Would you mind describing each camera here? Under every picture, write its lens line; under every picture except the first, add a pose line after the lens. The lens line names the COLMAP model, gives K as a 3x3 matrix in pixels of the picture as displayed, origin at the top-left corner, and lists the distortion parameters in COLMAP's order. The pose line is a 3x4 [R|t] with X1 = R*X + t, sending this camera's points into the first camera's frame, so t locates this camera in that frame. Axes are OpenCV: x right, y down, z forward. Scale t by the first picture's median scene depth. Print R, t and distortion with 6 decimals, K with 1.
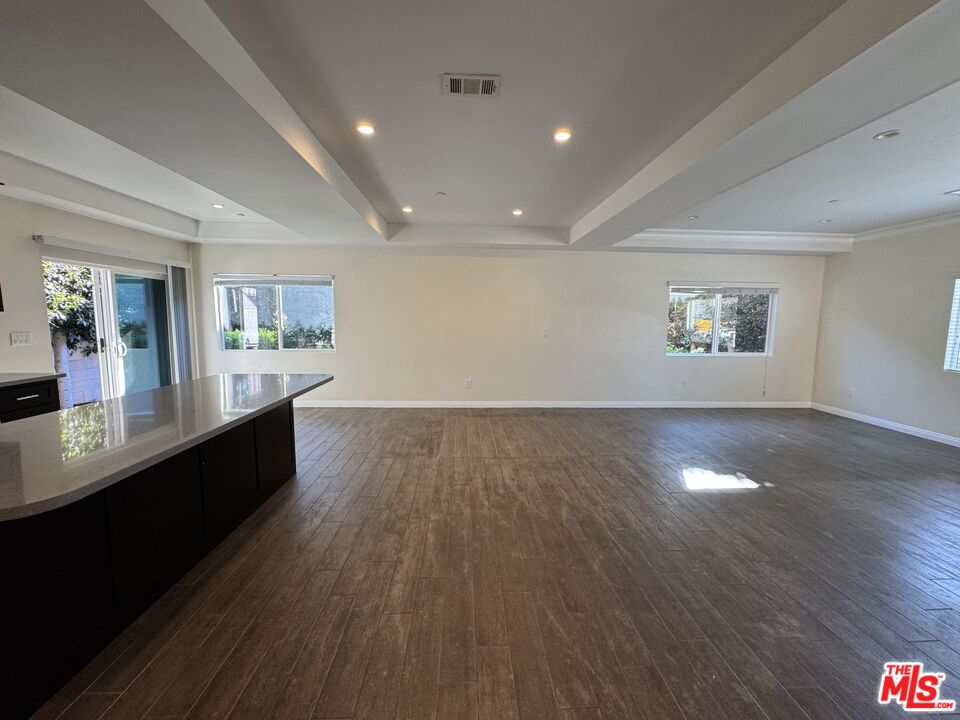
lens RADIAL K [[384.9, 0, 473.1], [0, 384.9, 357.3], [0, 0, 1]] dist [-0.001301, -0.000152]
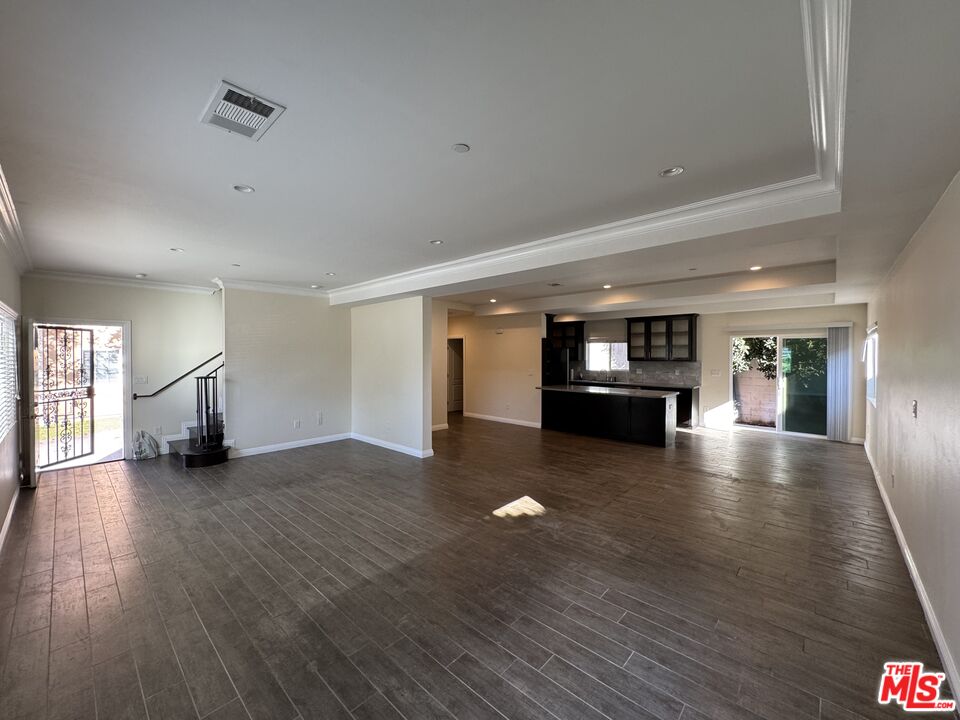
lens RADIAL K [[384.9, 0, 480.3], [0, 384.9, 361.4], [0, 0, 1]] dist [-0.001301, -0.000152]
pose [[-0.694446, 0.000064, -0.719545, 2.011488], [-0.084410, 0.993088, 0.081555, -0.257598], [0.714577, 0.117372, -0.689640, 2.165798]]
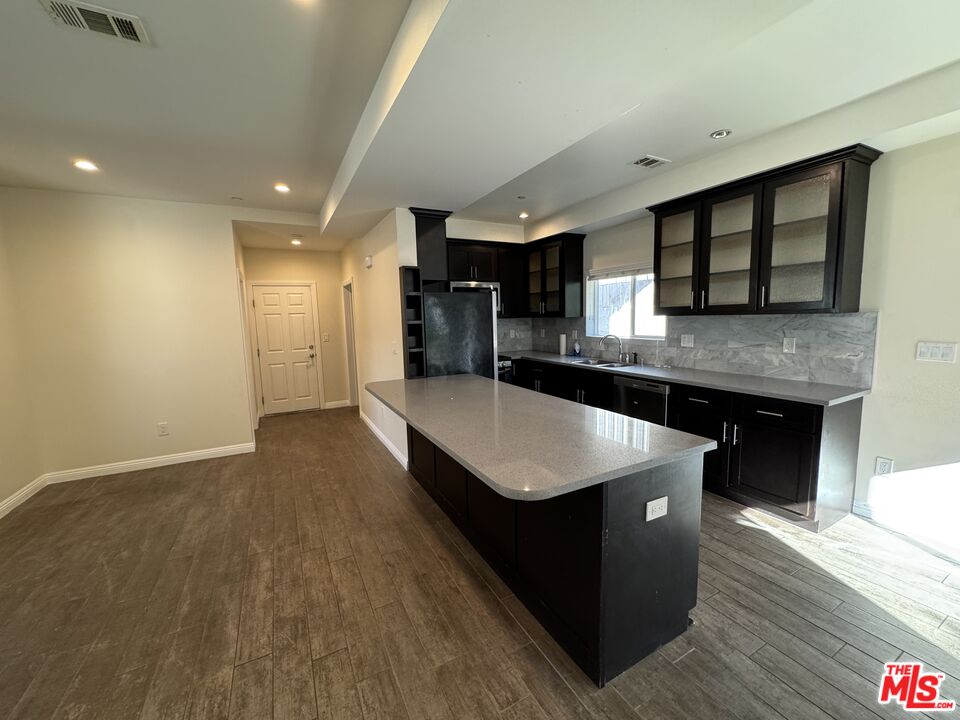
lens RADIAL K [[384.9, 0, 480.8], [0, 384.9, 358.2], [0, 0, 1]] dist [-0.001301, -0.000152]
pose [[-0.894038, 0.061577, -0.443740, -0.235193], [-0.031717, 0.979323, 0.199802, -0.201549], [0.446868, 0.192705, -0.873598, 1.701026]]
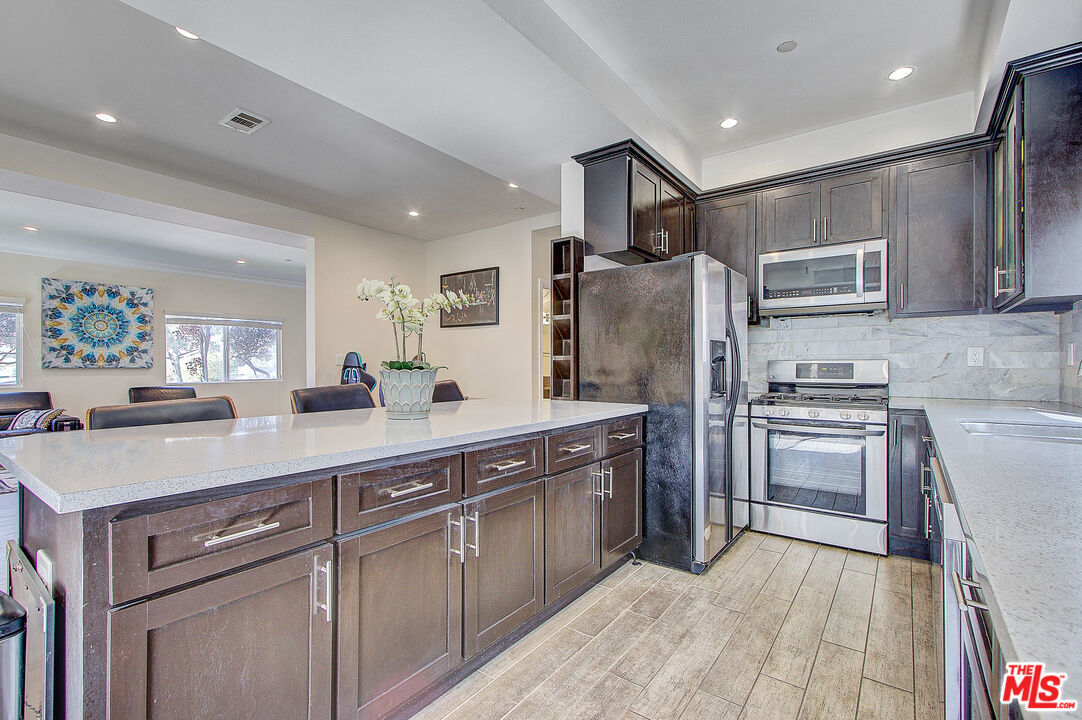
lens RADIAL K [[491.6, 0, 528.1], [0, 491.6, 364.9], [0, 0, 1]] dist [0.002119, 0.001044]
pose [[-0.776331, -0.012643, 0.630199, -1.328214], [0.056748, 0.994337, 0.089856, -0.043328], [-0.627766, 0.105520, -0.771217, 1.383131]]
